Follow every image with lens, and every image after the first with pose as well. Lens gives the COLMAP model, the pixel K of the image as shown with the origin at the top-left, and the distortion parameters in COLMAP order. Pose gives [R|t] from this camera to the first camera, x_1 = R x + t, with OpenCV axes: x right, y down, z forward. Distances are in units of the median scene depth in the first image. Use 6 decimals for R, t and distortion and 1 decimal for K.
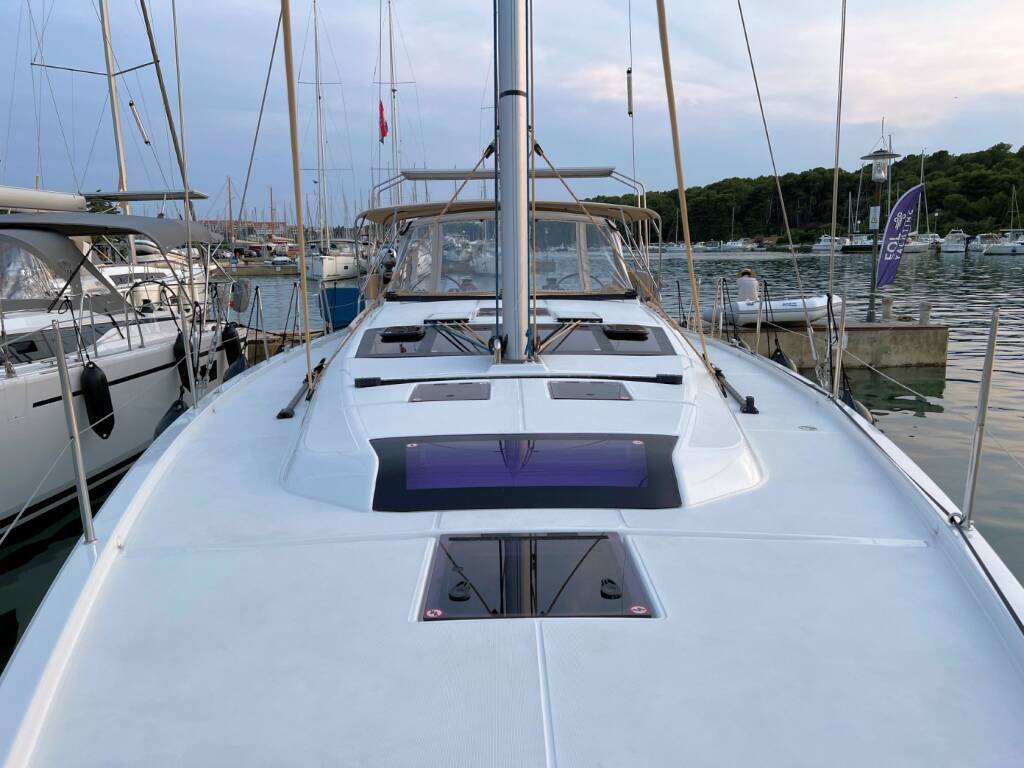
lens RADIAL K [[778.3, 0, 511.5], [0, 778.3, 377.7], [0, 0, 1]] dist [0.052034, -0.086527]
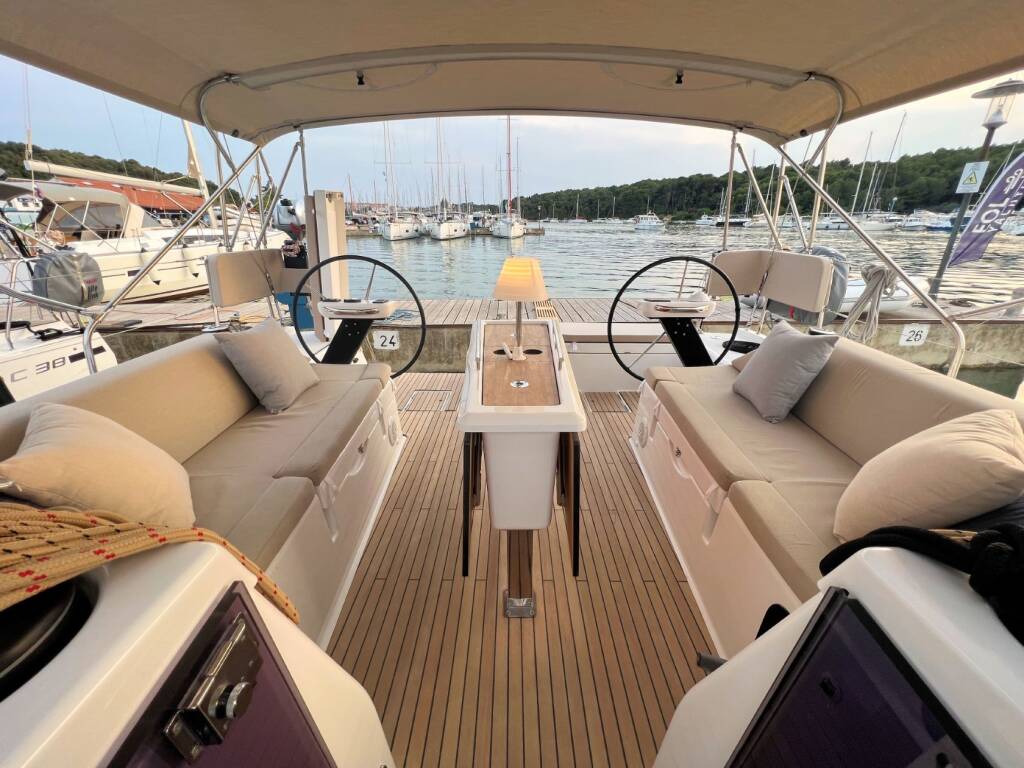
lens RADIAL K [[400.7, 0, 509.7], [0, 400.7, 369.6], [0, 0, 1]] dist [0.002821, -0.000005]
pose [[0.999780, 0.018339, -0.010137, 0.000010], [-0.016093, 0.981835, 0.189051, -0.082277], [0.013420, -0.188847, 0.981915, 0.558483]]
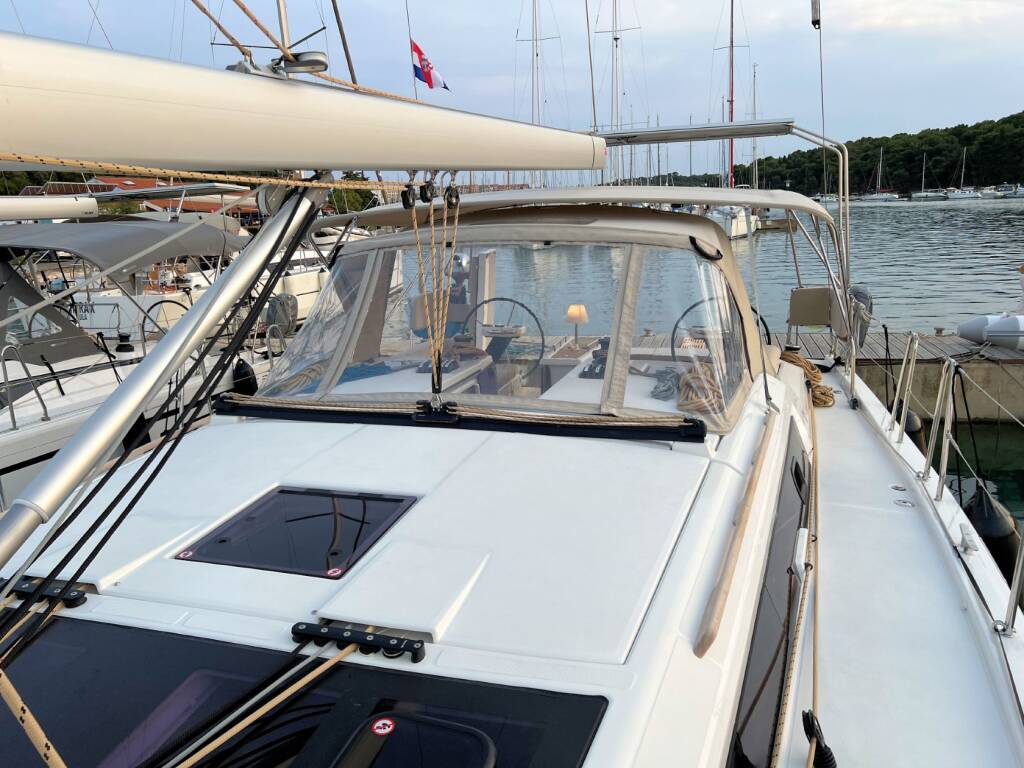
lens RADIAL K [[760.2, 0, 512.0], [0, 760.2, 384.0], [0, 0, 1]] dist [0.054916, -0.067176]
pose [[0.951557, 0.037991, -0.305115, 0.089948], [-0.017292, 0.997379, 0.070261, -0.074493], [0.306985, -0.061582, 0.949720, 0.263757]]
